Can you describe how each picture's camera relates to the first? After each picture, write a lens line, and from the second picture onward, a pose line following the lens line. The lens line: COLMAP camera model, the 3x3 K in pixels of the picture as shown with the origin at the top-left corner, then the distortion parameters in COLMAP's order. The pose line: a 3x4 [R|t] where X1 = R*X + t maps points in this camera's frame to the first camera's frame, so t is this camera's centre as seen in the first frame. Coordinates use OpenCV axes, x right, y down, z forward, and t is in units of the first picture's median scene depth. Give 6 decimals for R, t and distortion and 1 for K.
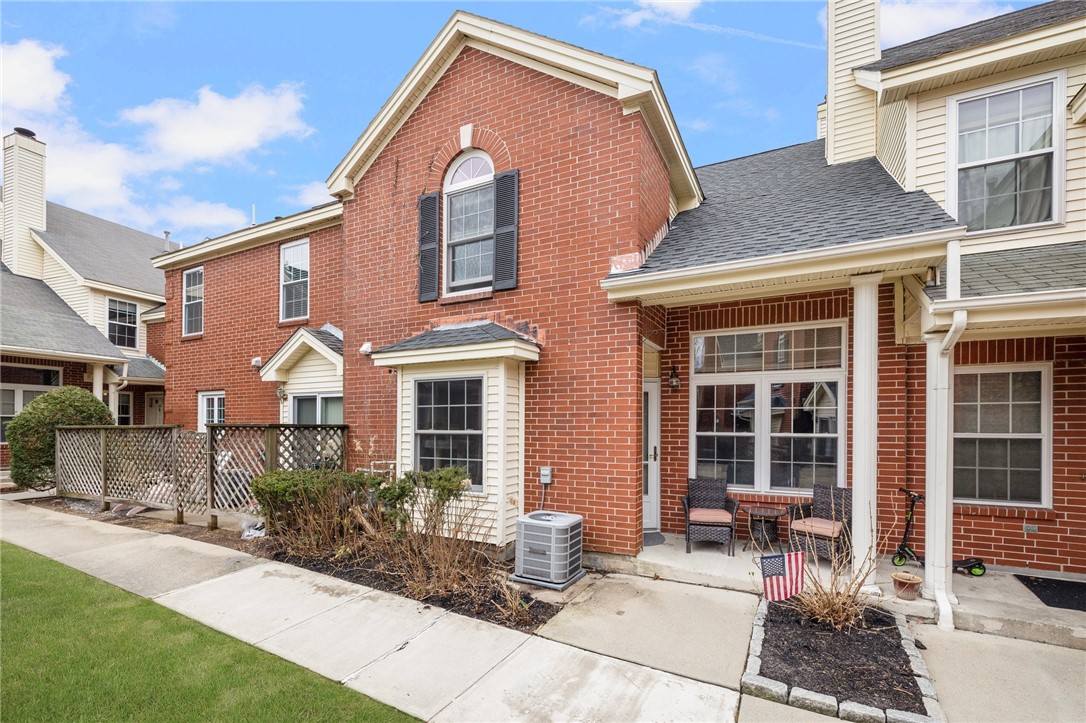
lens RADIAL K [[465.4, 0, 546.6], [0, 465.4, 354.5], [0, 0, 1]] dist [0.000530, -0.000056]
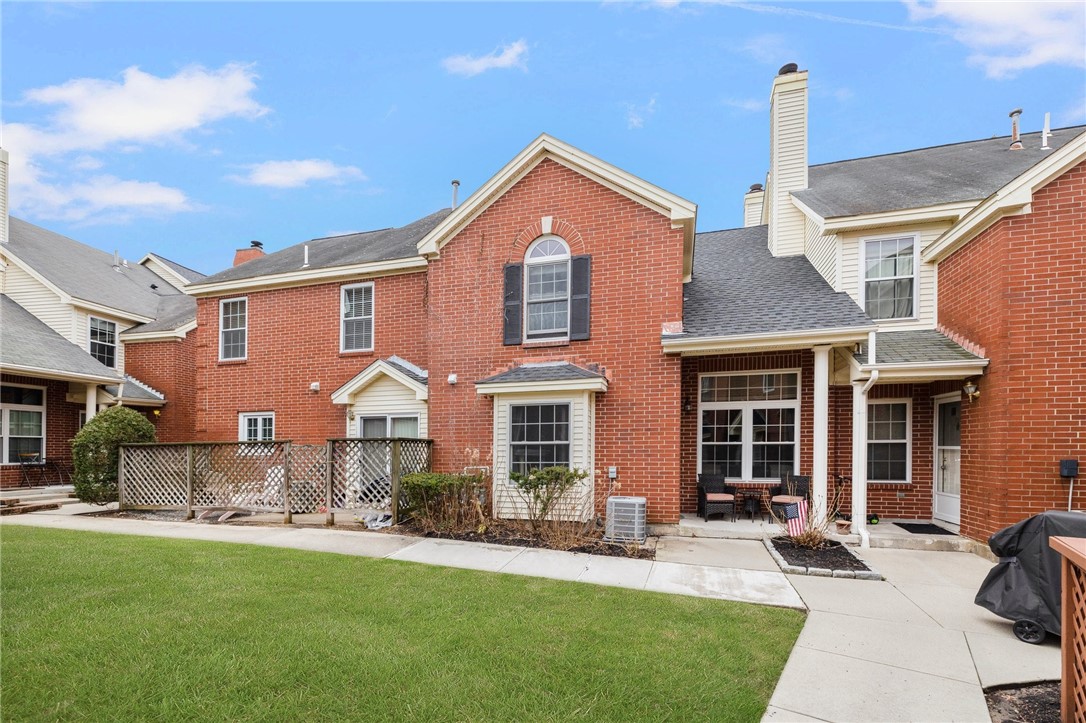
lens RADIAL K [[461.3, 0, 542.2], [0, 461.3, 372.0], [0, 0, 1]] dist [-0.000575, -0.000060]
pose [[0.982157, 0.023236, 0.186620, -0.467638], [-0.020485, 0.999651, -0.016656, -0.019251], [-0.186942, 0.012536, 0.982291, -0.340730]]
